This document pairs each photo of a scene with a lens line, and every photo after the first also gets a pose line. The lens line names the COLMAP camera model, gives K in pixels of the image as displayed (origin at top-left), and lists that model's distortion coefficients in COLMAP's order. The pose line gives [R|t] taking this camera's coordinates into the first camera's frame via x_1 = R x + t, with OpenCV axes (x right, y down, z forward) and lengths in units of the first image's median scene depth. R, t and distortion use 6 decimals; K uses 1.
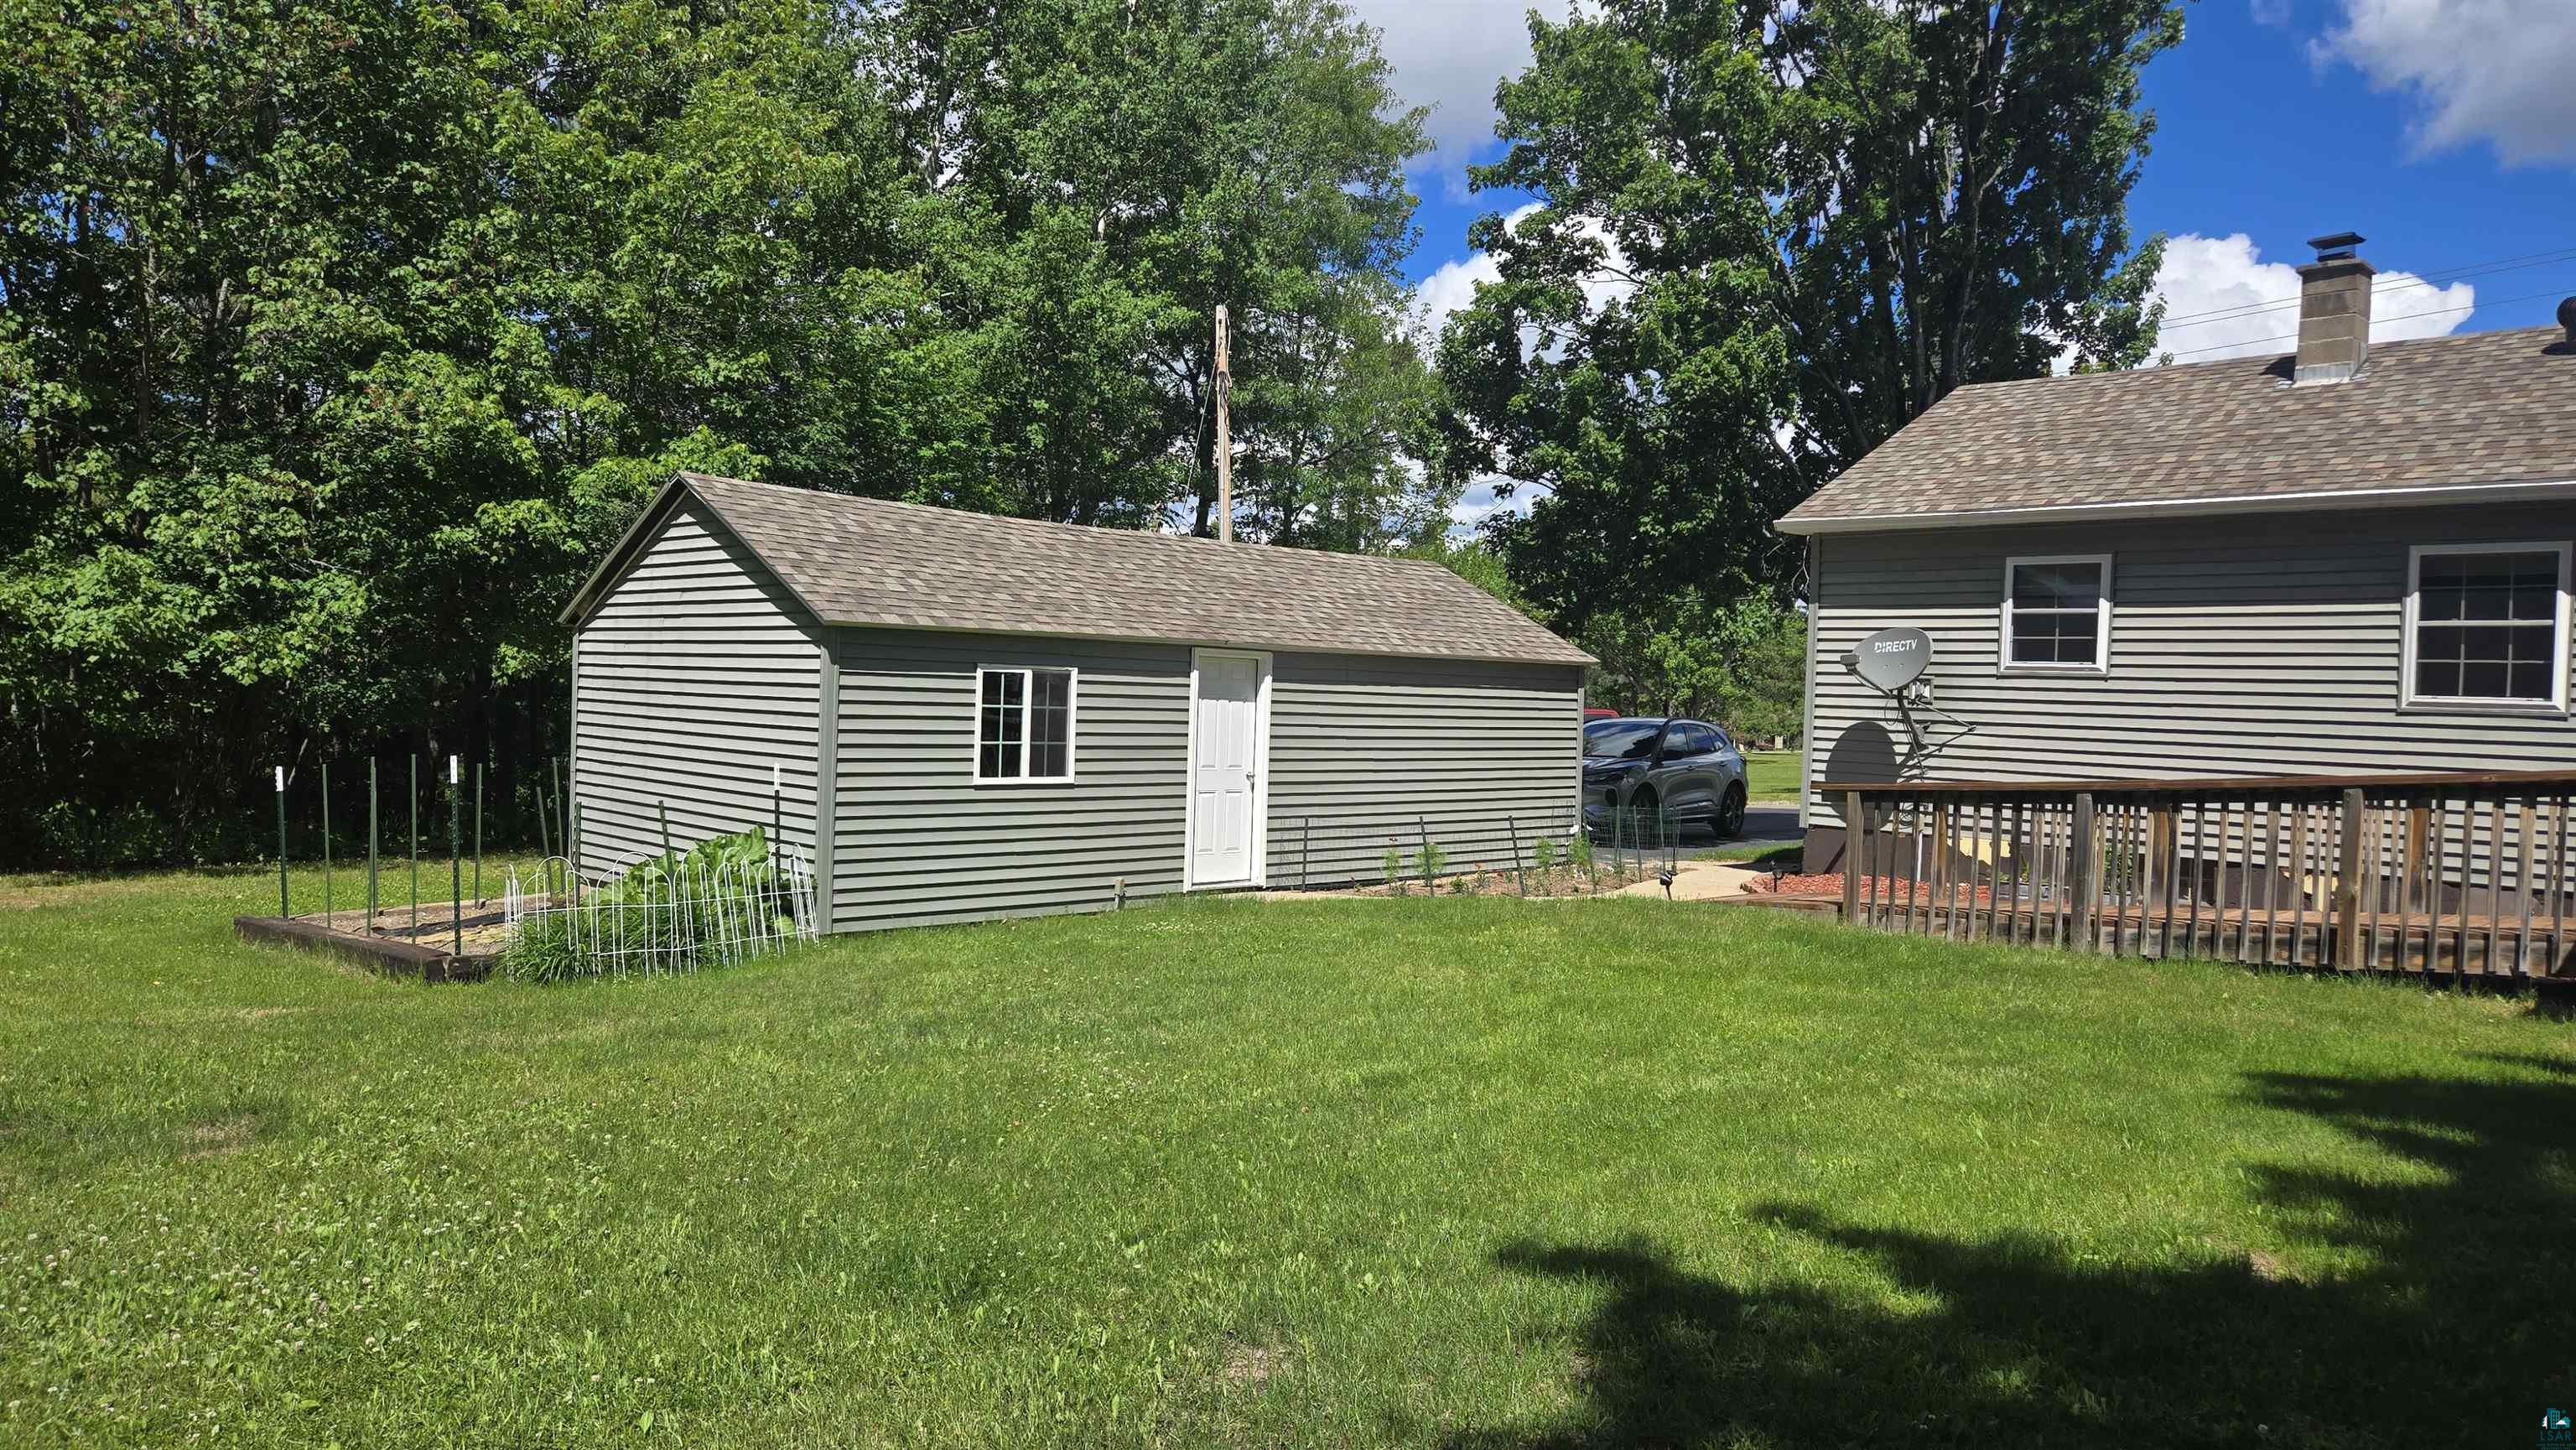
lens RADIAL K [[1725.3, 0, 1288.7], [0, 1725.3, 711.4], [0, 0, 1]] dist [0.068979, -0.047928]
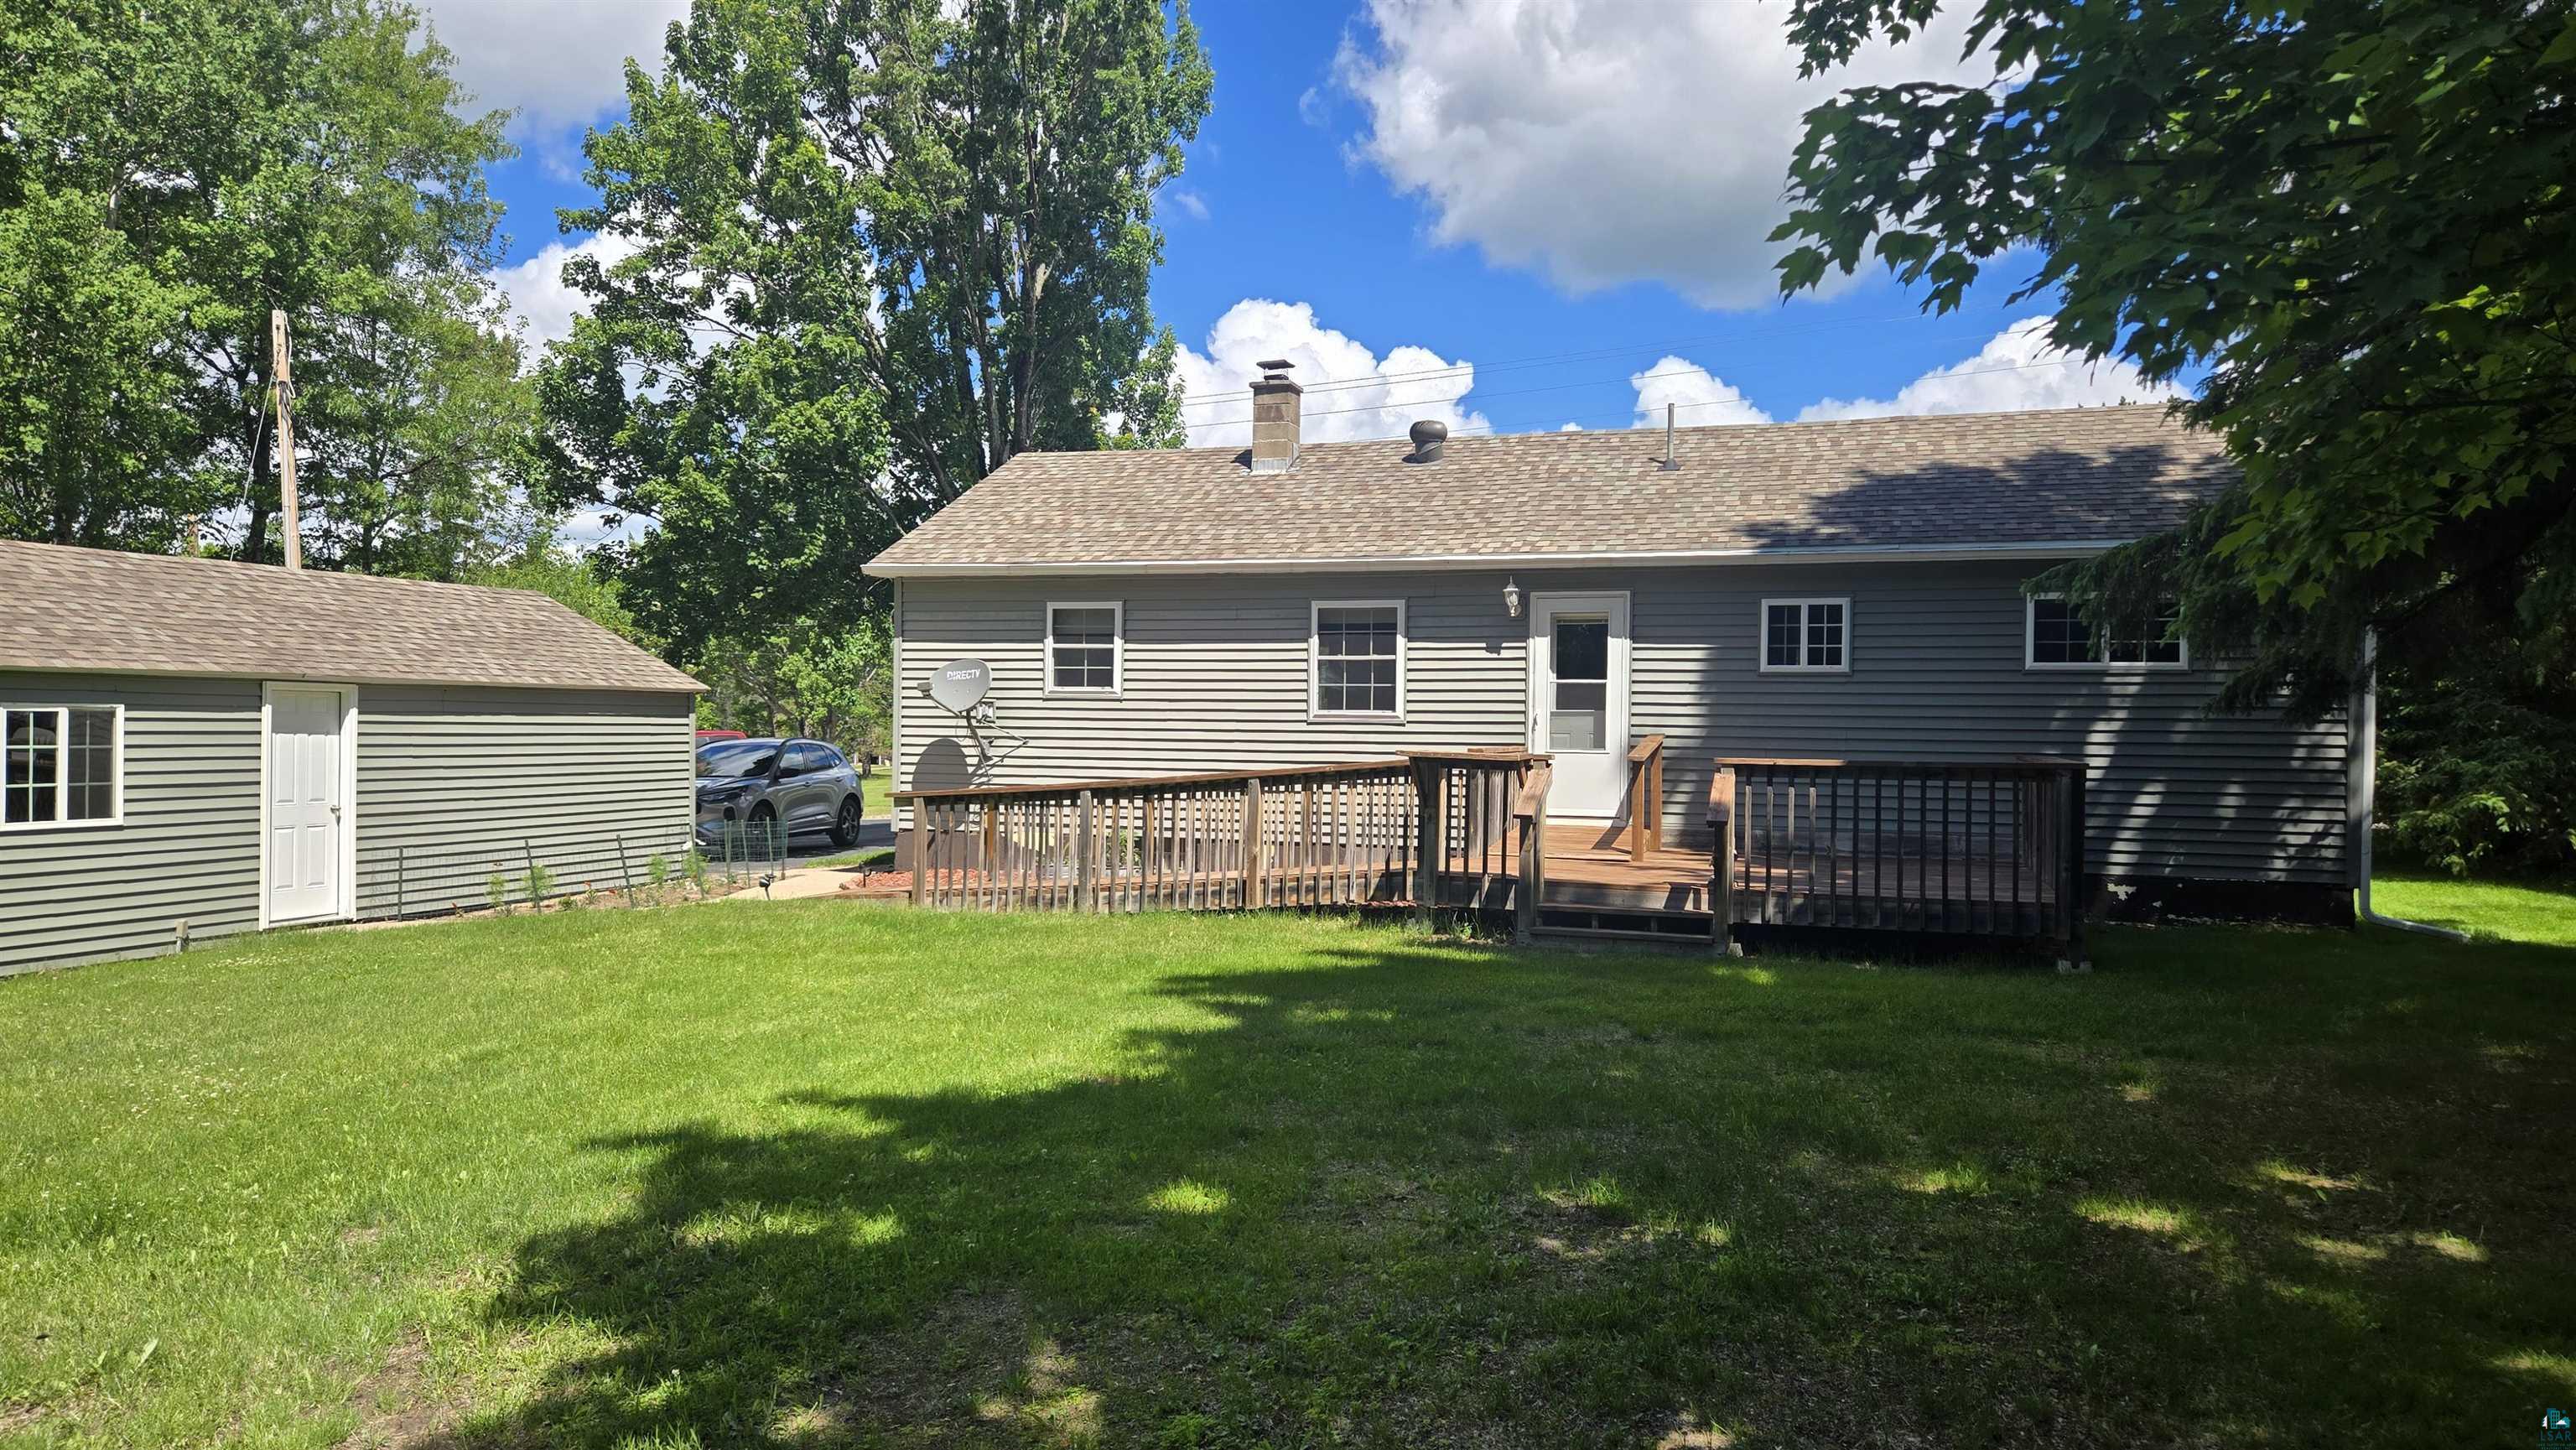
lens RADIAL K [[1725.3, 0, 1298.3], [0, 1725.3, 741.7], [0, 0, 1]] dist [0.068979, -0.047928]
pose [[0.883984, -0.027059, 0.466734, -0.002116], [0.023444, 0.999633, 0.013552, -0.002525], [-0.466930, -0.001037, 0.884294, -0.159384]]
